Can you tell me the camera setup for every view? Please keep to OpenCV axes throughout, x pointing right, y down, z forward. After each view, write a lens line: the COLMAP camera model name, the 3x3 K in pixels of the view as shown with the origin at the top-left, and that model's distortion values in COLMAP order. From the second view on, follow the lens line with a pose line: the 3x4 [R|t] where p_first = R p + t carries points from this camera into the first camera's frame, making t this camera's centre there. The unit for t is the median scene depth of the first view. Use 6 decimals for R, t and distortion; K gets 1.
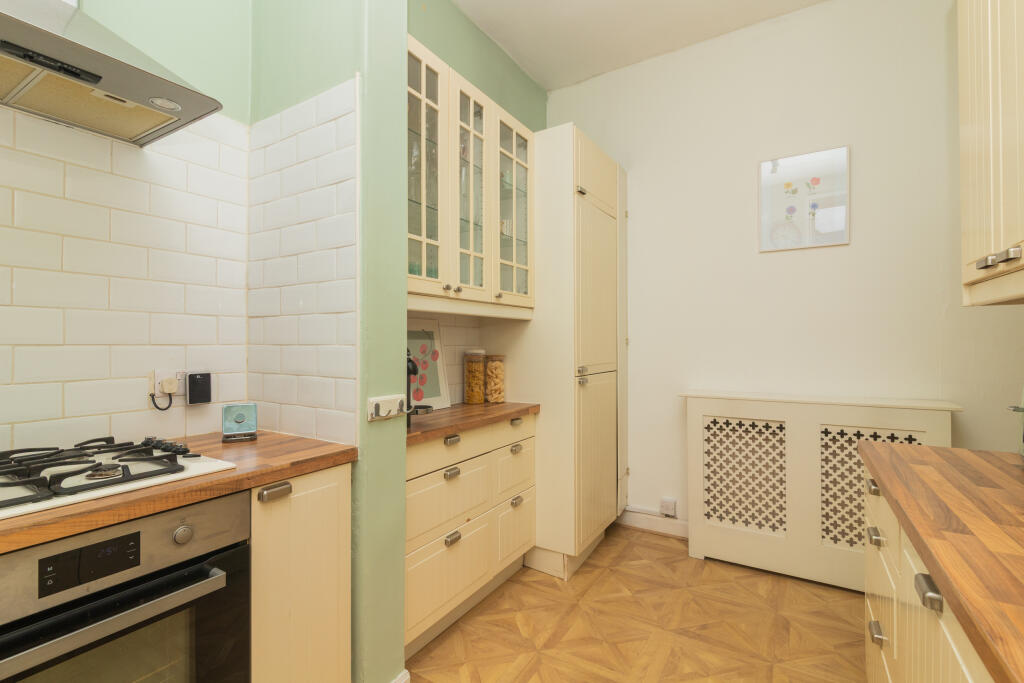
lens RADIAL K [[465.9, 0, 512.0], [0, 465.9, 341.5], [0, 0, 1]] dist [0.001000, 0.000127]
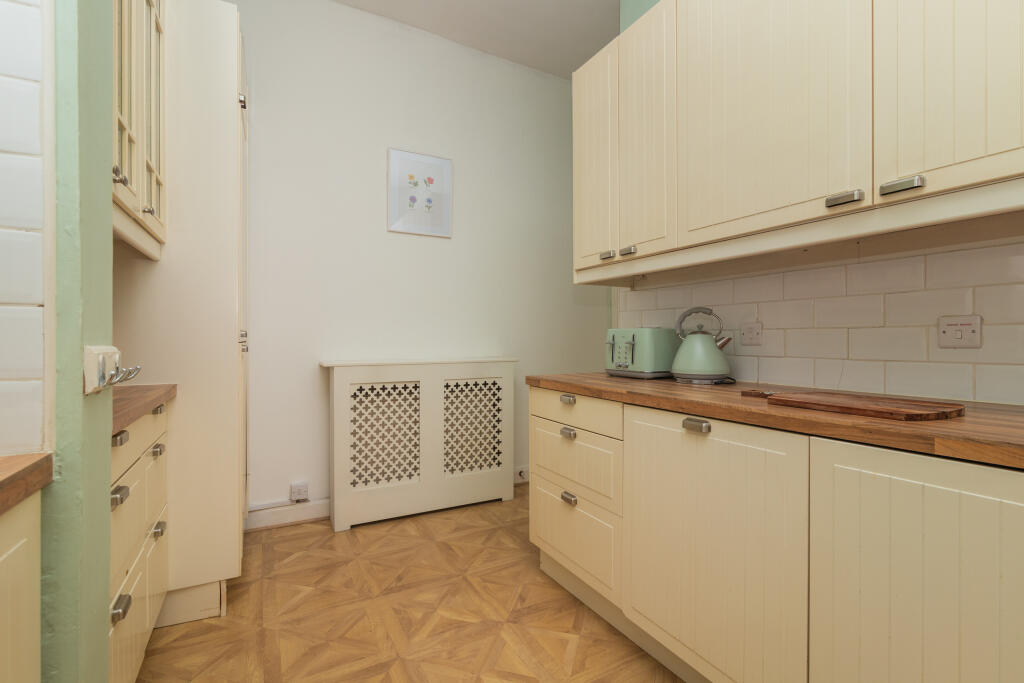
lens RADIAL K [[465.9, 0, 512.0], [0, 465.9, 341.5], [0, 0, 1]] dist [0.001000, 0.000127]
pose [[0.499761, -0.002109, 0.866161, -0.300220], [-0.005171, 0.999972, 0.005419, 0.066560], [-0.866148, -0.007187, 0.499736, 0.225990]]
